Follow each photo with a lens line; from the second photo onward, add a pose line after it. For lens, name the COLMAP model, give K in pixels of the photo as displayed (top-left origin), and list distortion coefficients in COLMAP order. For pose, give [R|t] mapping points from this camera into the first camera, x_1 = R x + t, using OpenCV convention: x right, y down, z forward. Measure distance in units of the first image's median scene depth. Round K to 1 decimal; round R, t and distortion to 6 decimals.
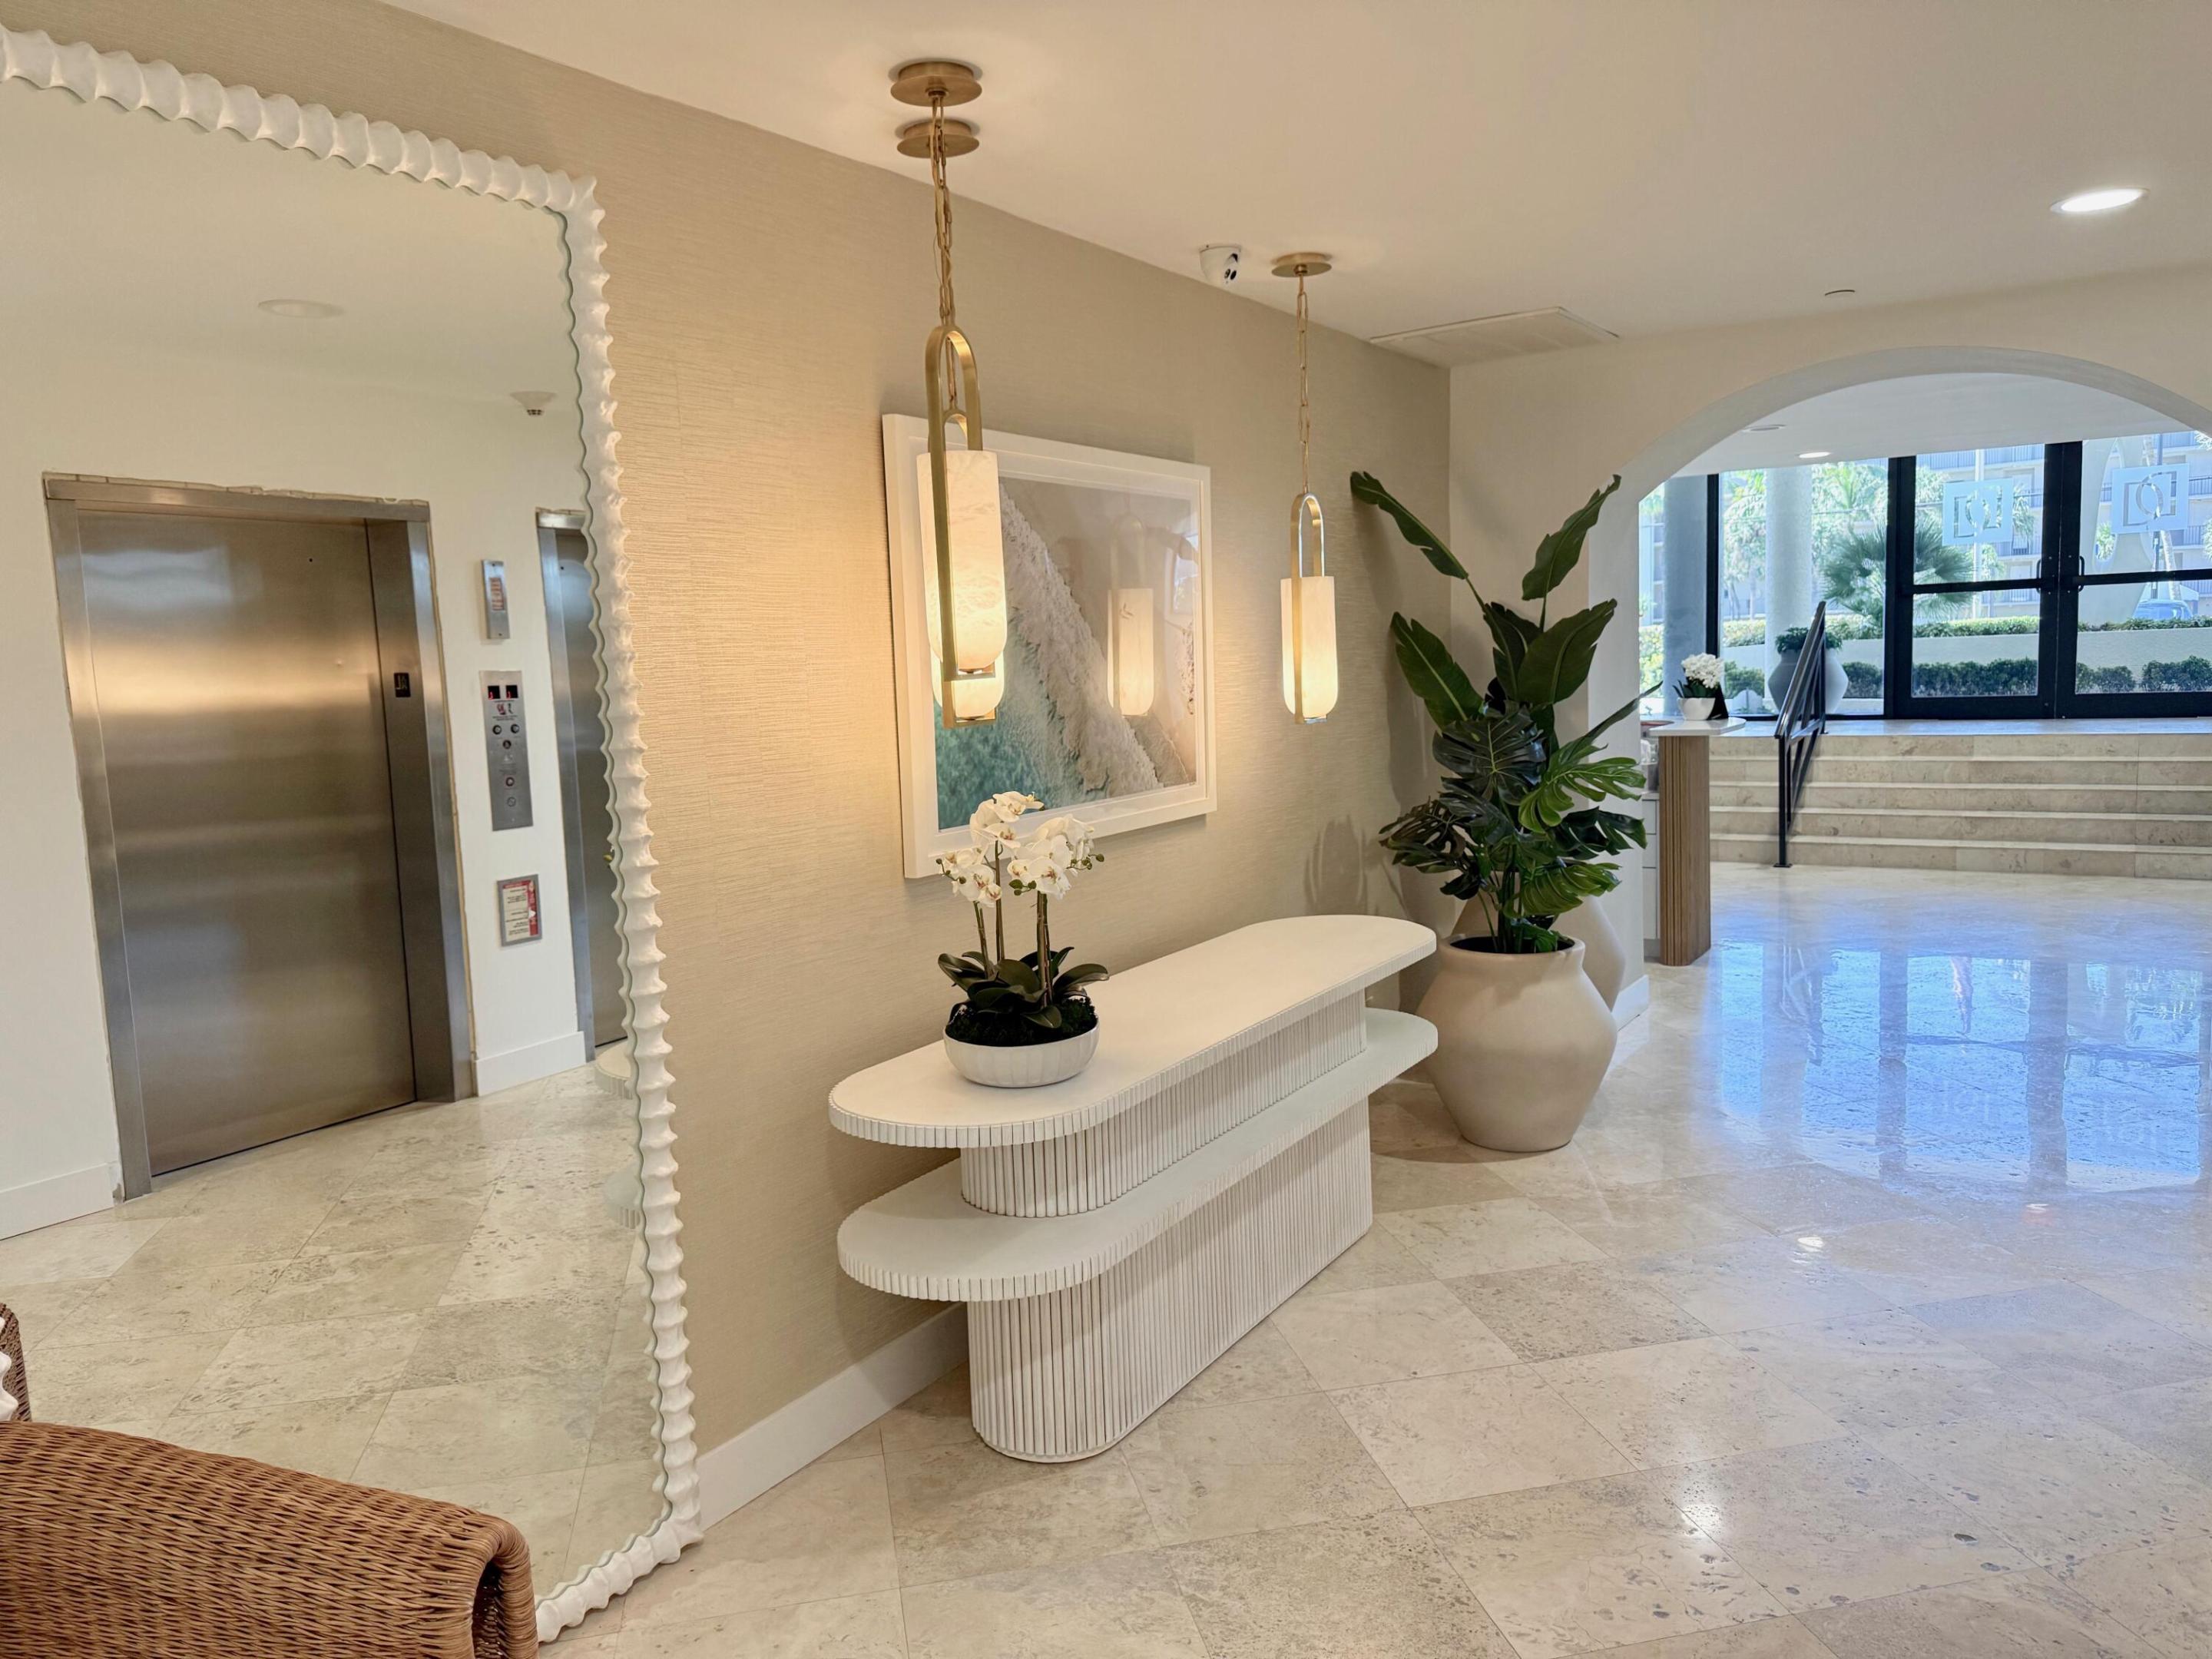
lens RADIAL K [[1556.6, 0, 1106.0], [0, 1556.6, 829.5], [0, 0, 1]] dist [0.047560, -0.050833]
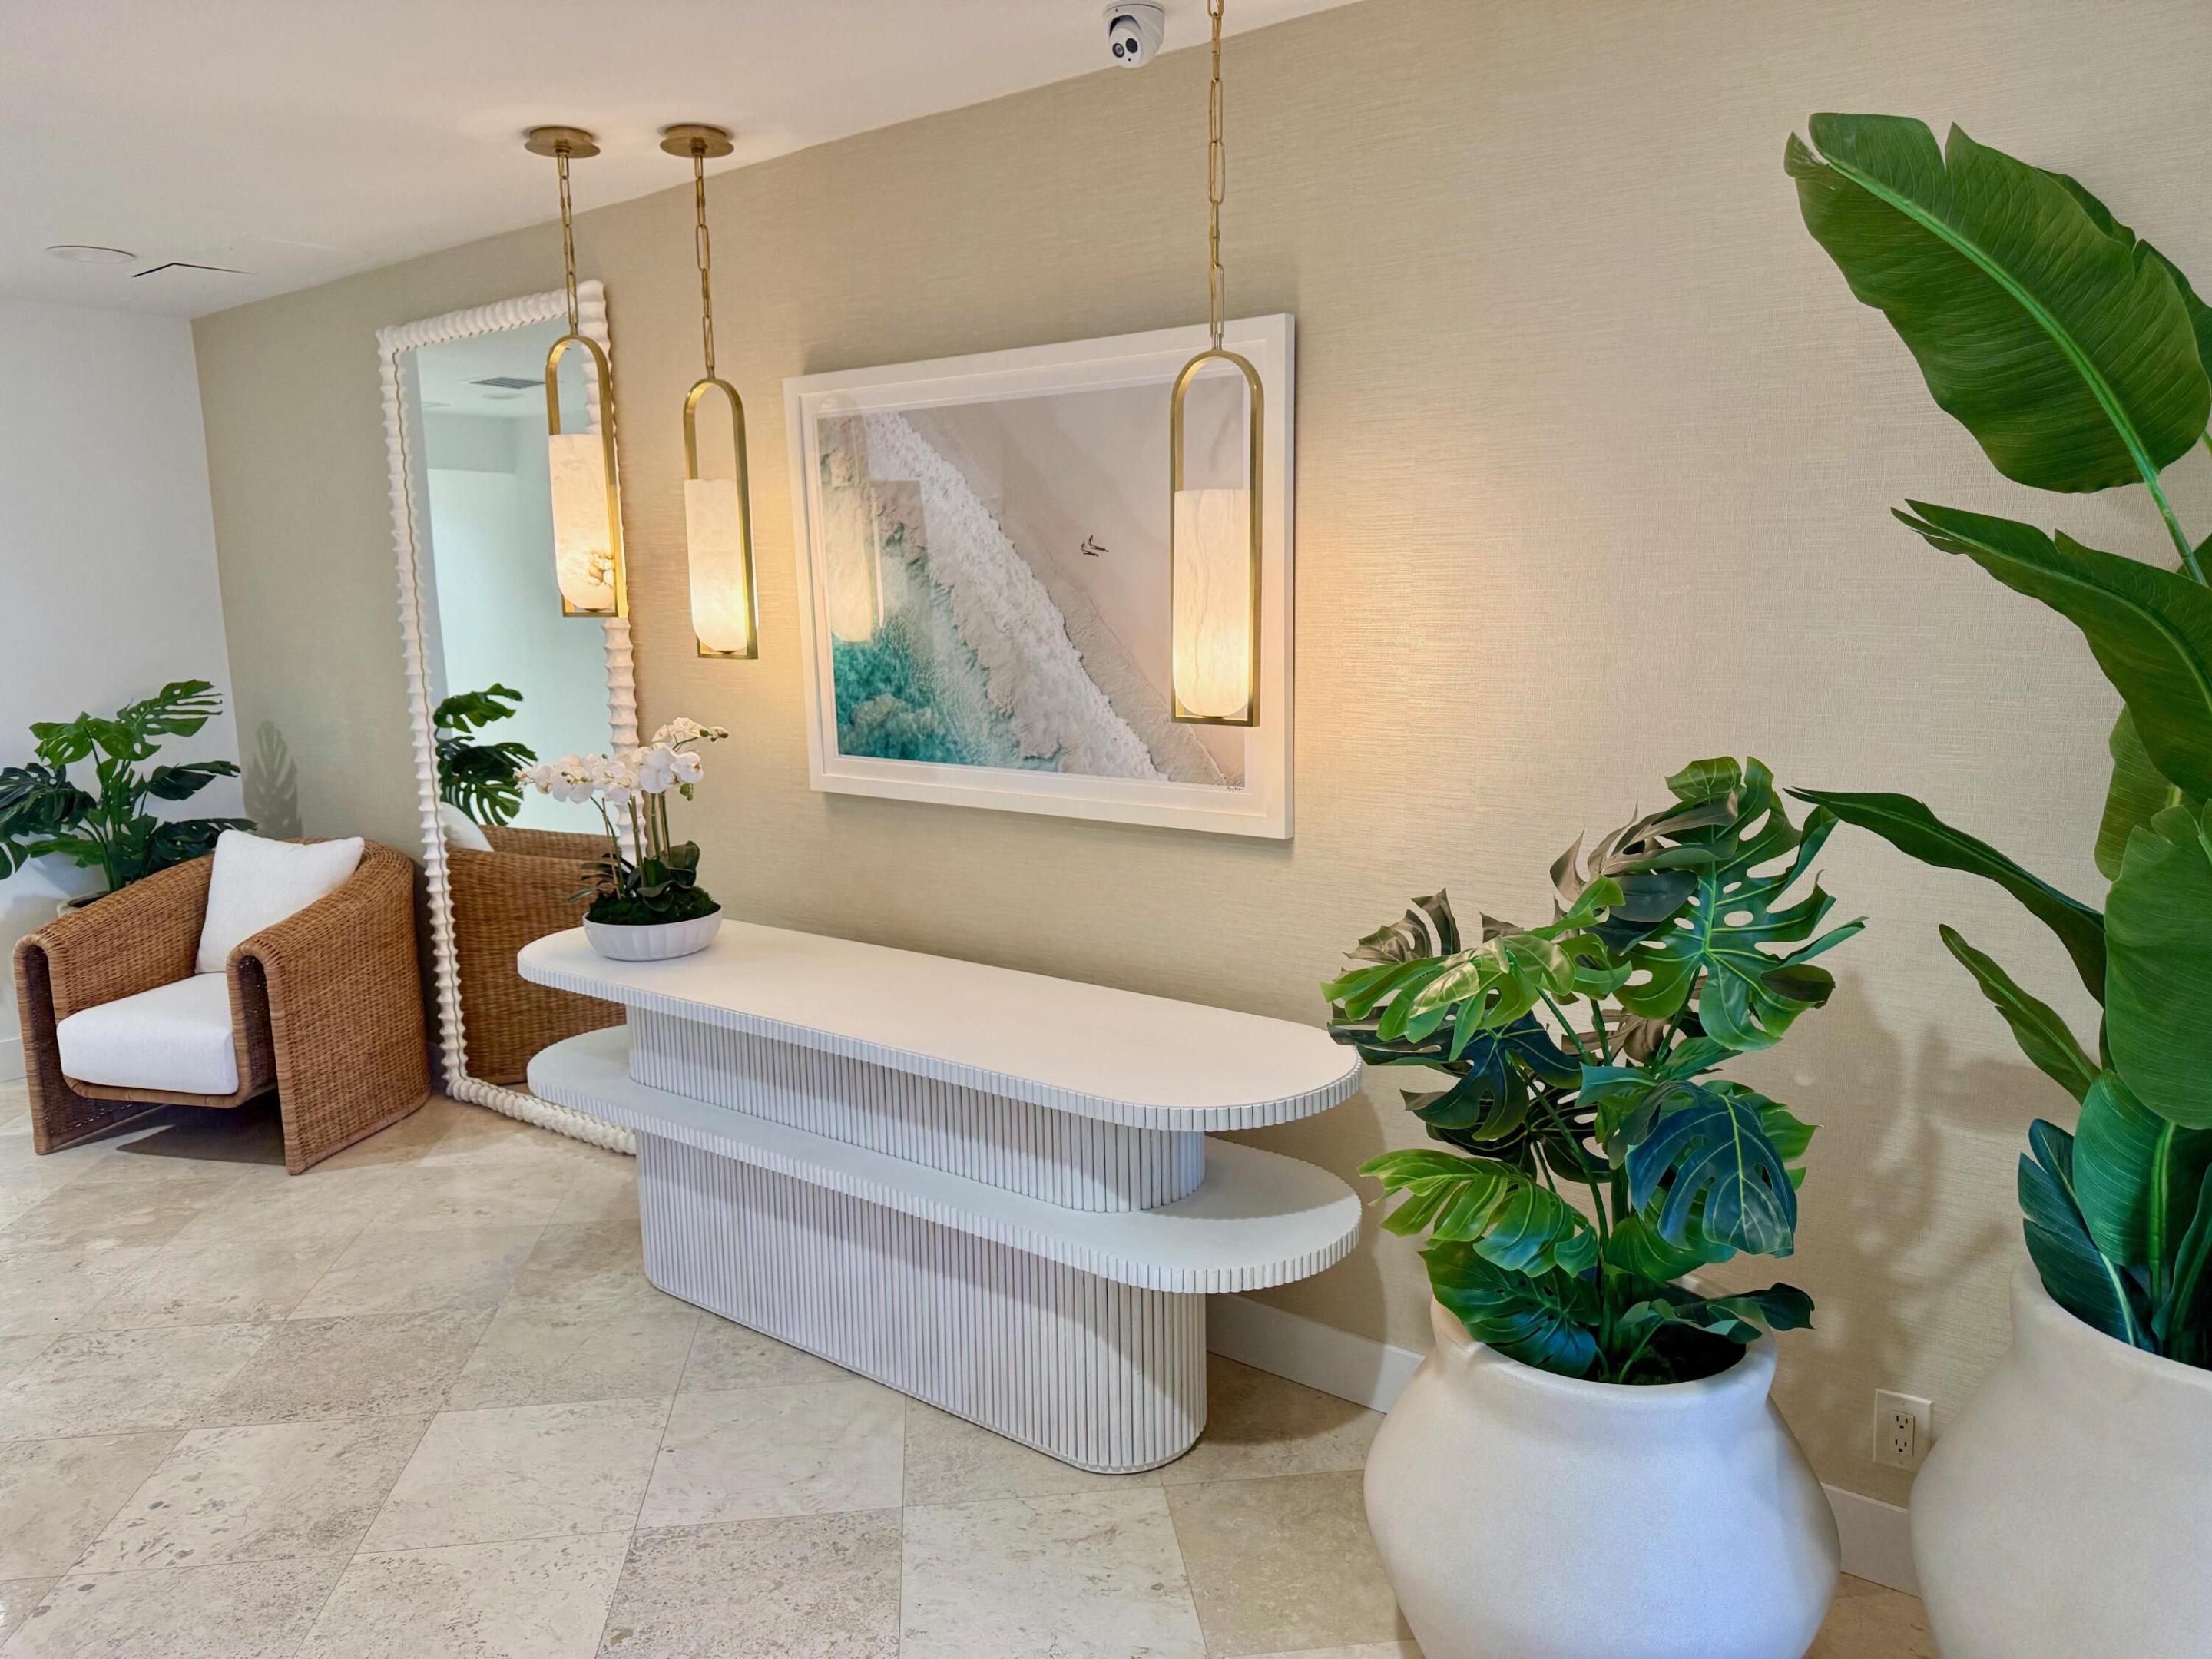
lens RADIAL K [[1567.9, 0, 1106.0], [0, 1567.9, 829.5], [0, 0, 1]] dist [0.005772, 0.004209]
pose [[-0.085246, 0.209796, -0.974022, 0.883723], [-0.089408, 0.972026, 0.217191, -0.187949], [0.992340, 0.105600, -0.064104, 1.161479]]
